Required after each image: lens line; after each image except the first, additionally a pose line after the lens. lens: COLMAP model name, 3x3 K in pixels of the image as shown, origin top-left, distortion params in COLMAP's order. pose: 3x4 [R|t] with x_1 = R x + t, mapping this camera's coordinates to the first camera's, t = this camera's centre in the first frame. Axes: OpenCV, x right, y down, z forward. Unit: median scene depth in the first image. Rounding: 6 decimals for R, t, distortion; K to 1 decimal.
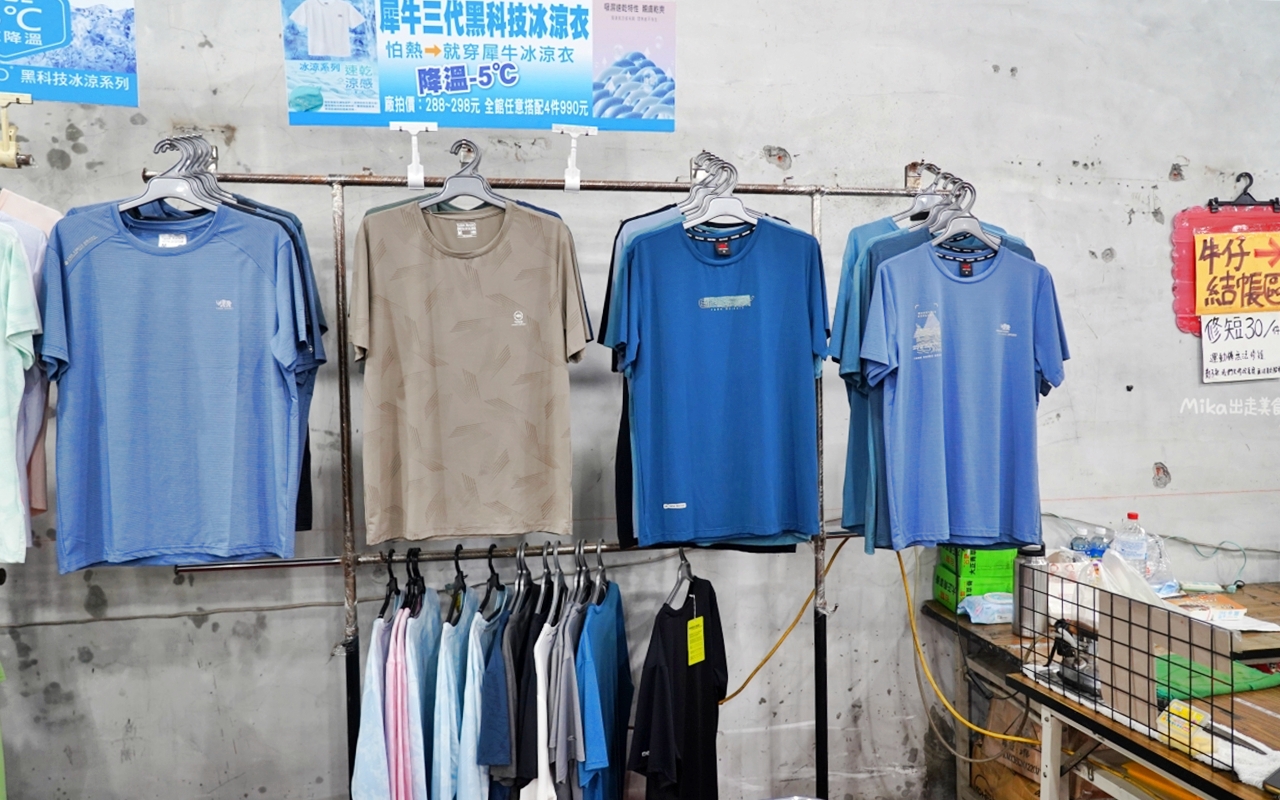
lens RADIAL K [[898.7, 0, 697.3], [0, 898.7, 405.8], [0, 0, 1]] dist [-0.025794, 0.012471]
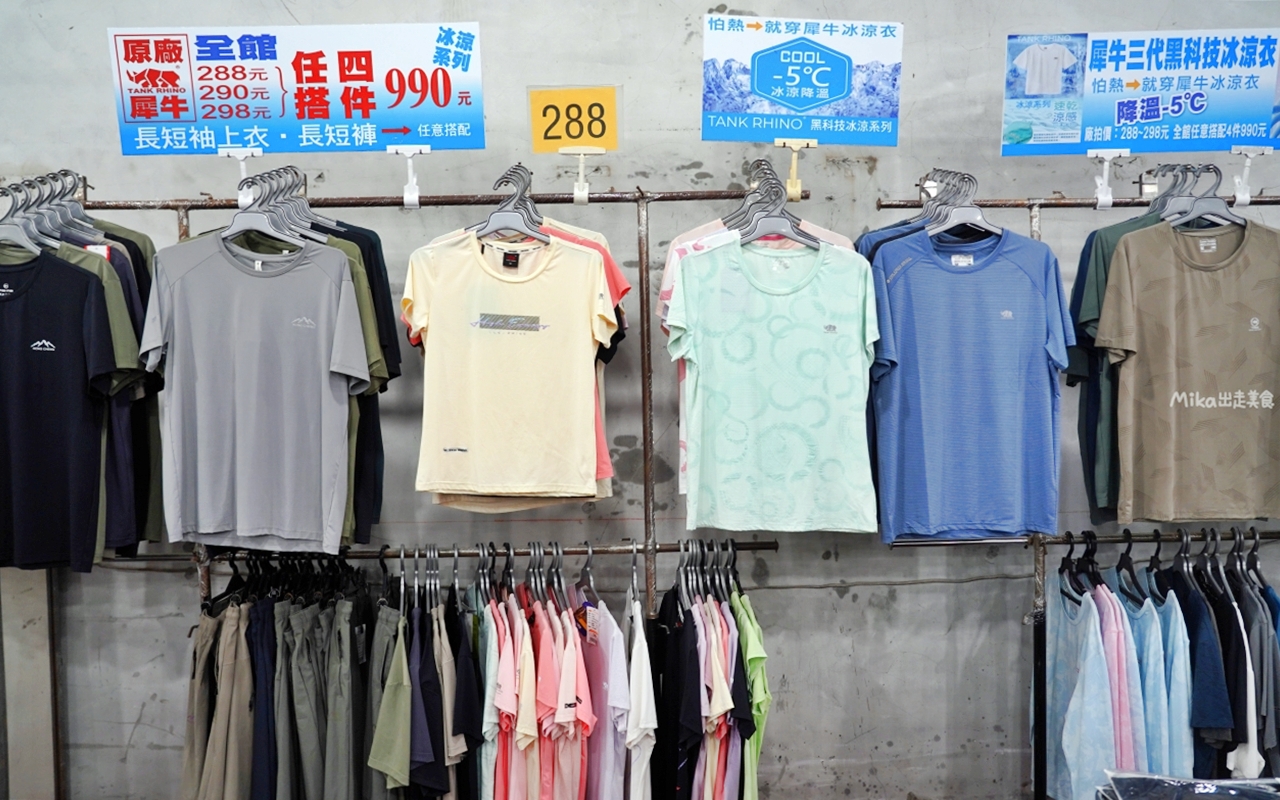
lens RADIAL K [[898.7, 0, 636.3], [0, 898.7, 407.2], [0, 0, 1]] dist [-0.025794, 0.012471]
pose [[0.984372, 0.003678, -0.176063, -0.698862], [-0.004084, 0.999990, -0.001941, 0.009571], [0.176054, 0.002630, 0.984377, -0.198949]]
